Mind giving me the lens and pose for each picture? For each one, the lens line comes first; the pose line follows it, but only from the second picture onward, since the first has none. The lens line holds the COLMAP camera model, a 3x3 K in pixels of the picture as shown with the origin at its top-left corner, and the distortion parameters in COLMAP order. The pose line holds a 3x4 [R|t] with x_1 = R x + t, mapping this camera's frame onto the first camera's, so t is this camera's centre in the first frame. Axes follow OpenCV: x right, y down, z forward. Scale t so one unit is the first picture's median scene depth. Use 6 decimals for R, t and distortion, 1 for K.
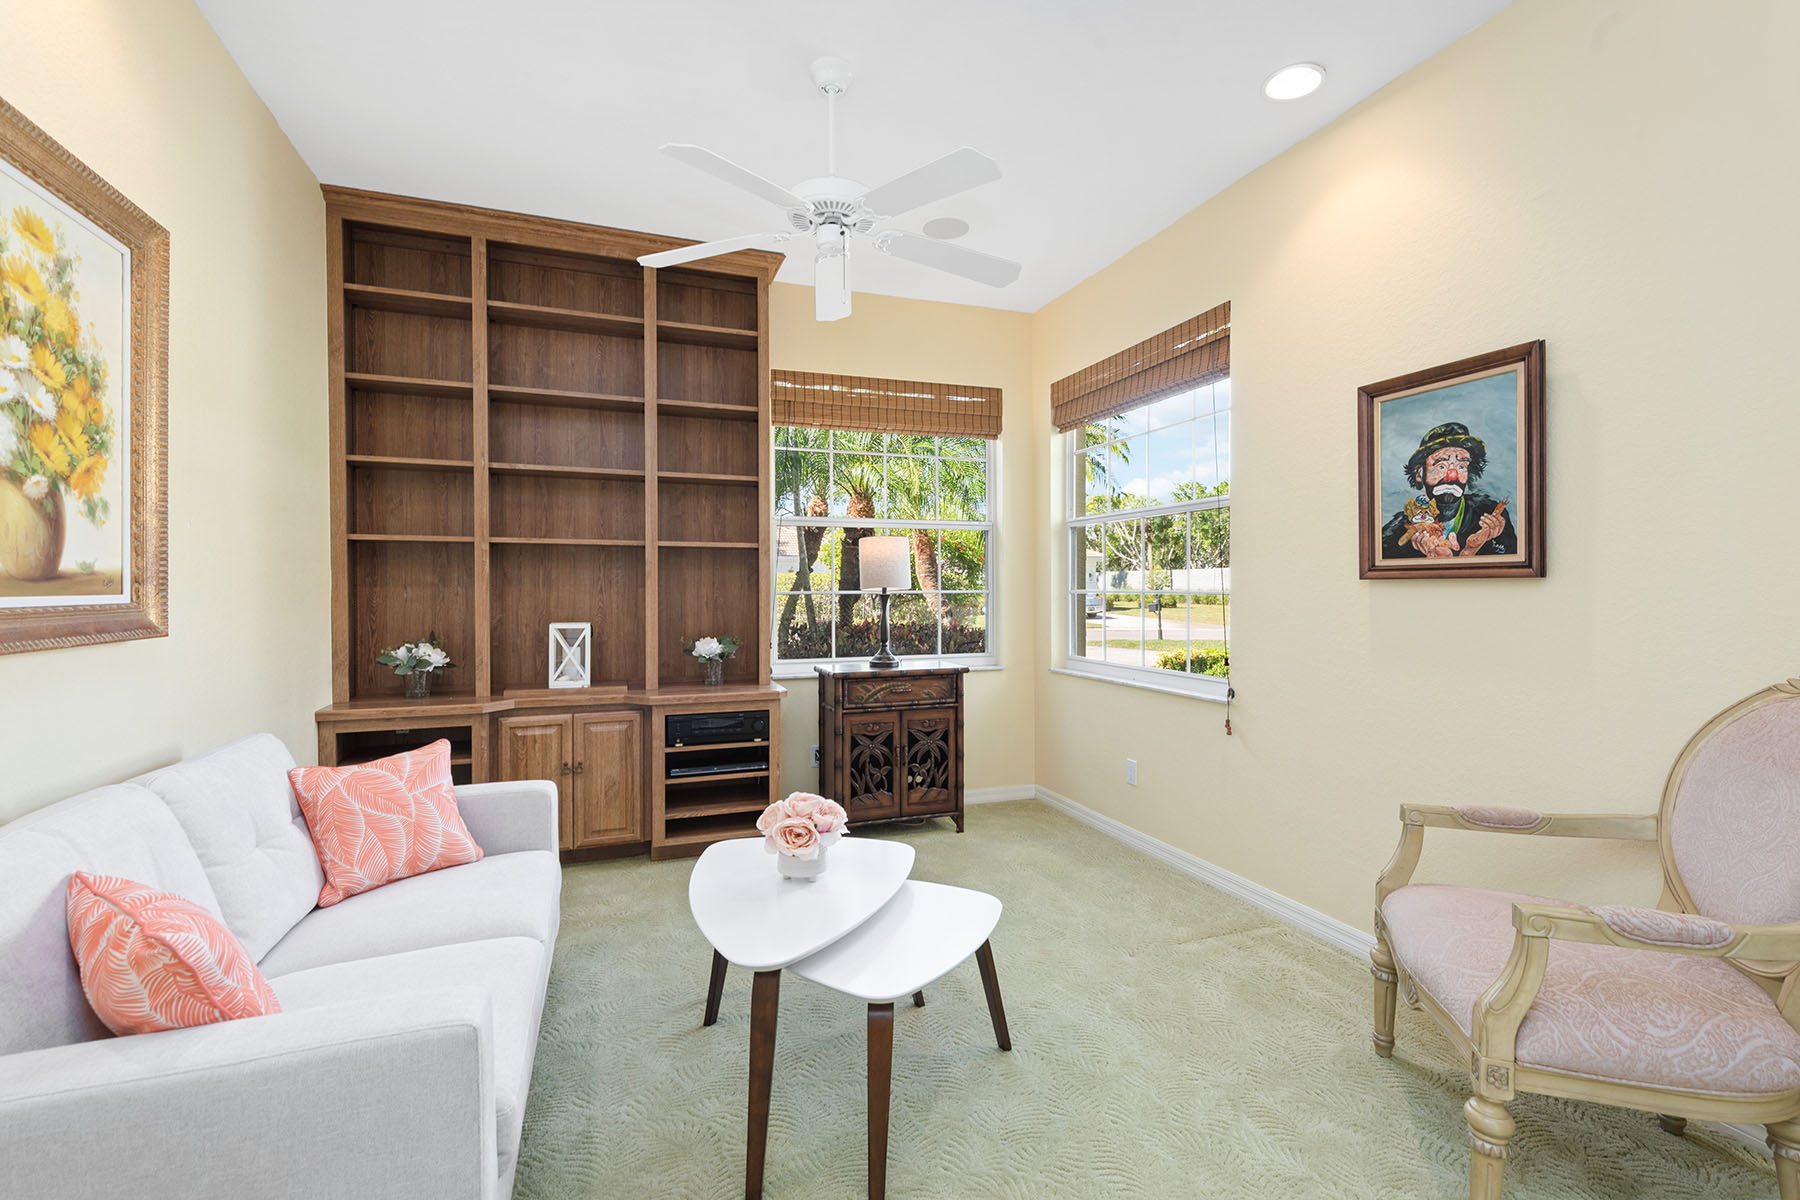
lens RADIAL K [[806.3, 0, 897.9], [0, 806.3, 592.1], [0, 0, 1]] dist [0.010902, 0.000219]
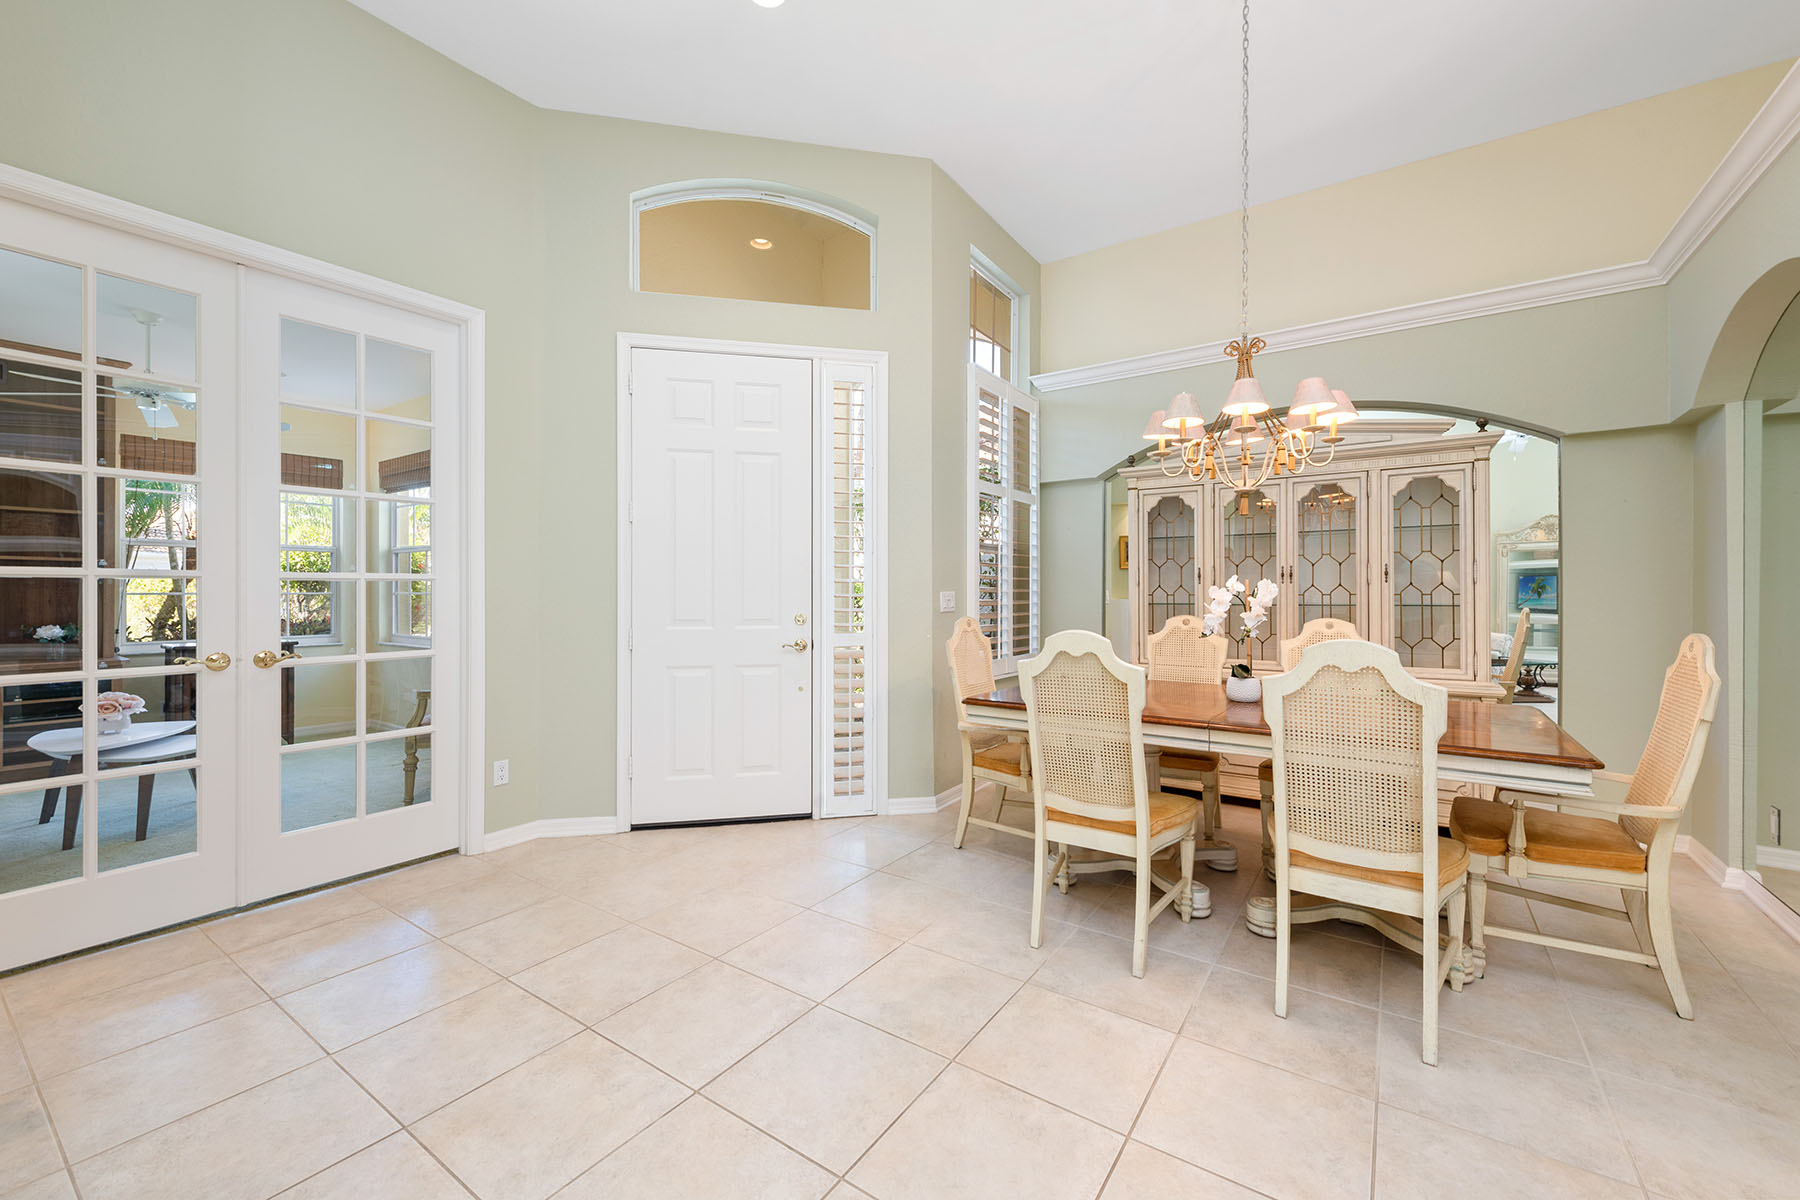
lens RADIAL K [[725.4, 0, 896.2], [0, 725.4, 596.0], [0, 0, 1]] dist [0.003994, -0.001309]
pose [[0.826117, 0.000227, 0.563499, 0.242411], [0.000355, 1.000000, -0.000922, 0.004642], [-0.563499, 0.000962, 0.826116, -0.796232]]
